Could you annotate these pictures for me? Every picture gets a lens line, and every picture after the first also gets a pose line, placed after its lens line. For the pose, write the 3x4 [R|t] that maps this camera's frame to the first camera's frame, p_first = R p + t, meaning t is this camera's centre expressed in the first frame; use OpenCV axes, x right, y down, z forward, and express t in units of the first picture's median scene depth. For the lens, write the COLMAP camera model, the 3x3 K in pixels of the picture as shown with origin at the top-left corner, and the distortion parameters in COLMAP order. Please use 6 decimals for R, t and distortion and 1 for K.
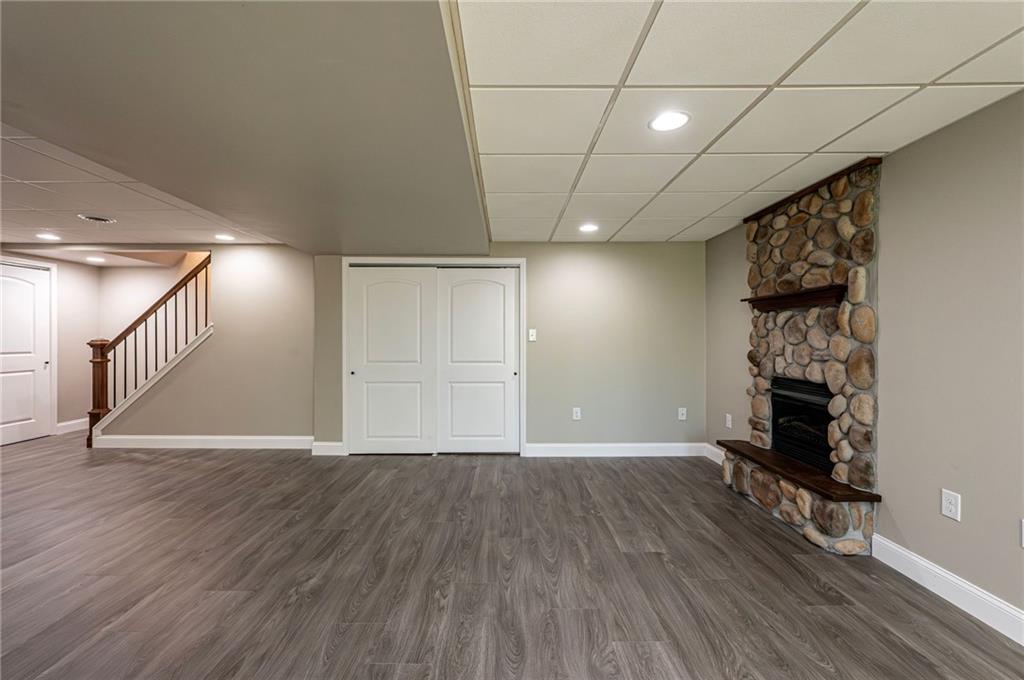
lens RADIAL K [[417.8, 0, 512.0], [0, 417.8, 340.0], [0, 0, 1]] dist [0.000377, 0.000019]
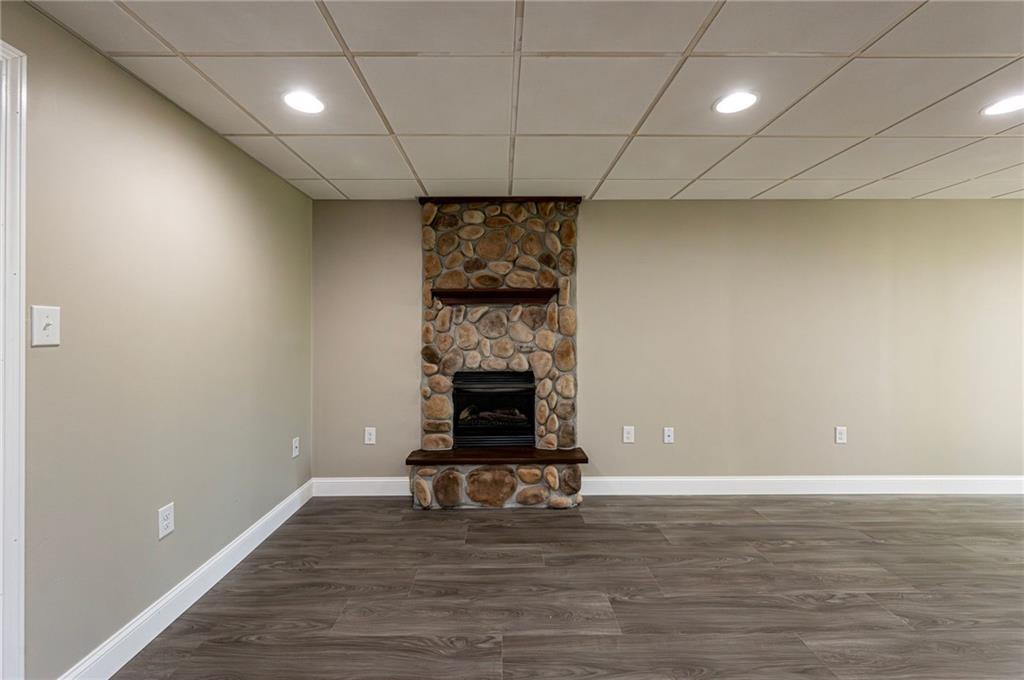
lens RADIAL K [[404.0, 0, 508.8], [0, 404.0, 329.5], [0, 0, 1]] dist [0.000069, -0.000123]
pose [[0.012022, 0.004090, 0.999919, -0.384005], [0.010304, 0.999938, -0.004214, -0.007723], [-0.999875, 0.010354, 0.011979, 1.062437]]
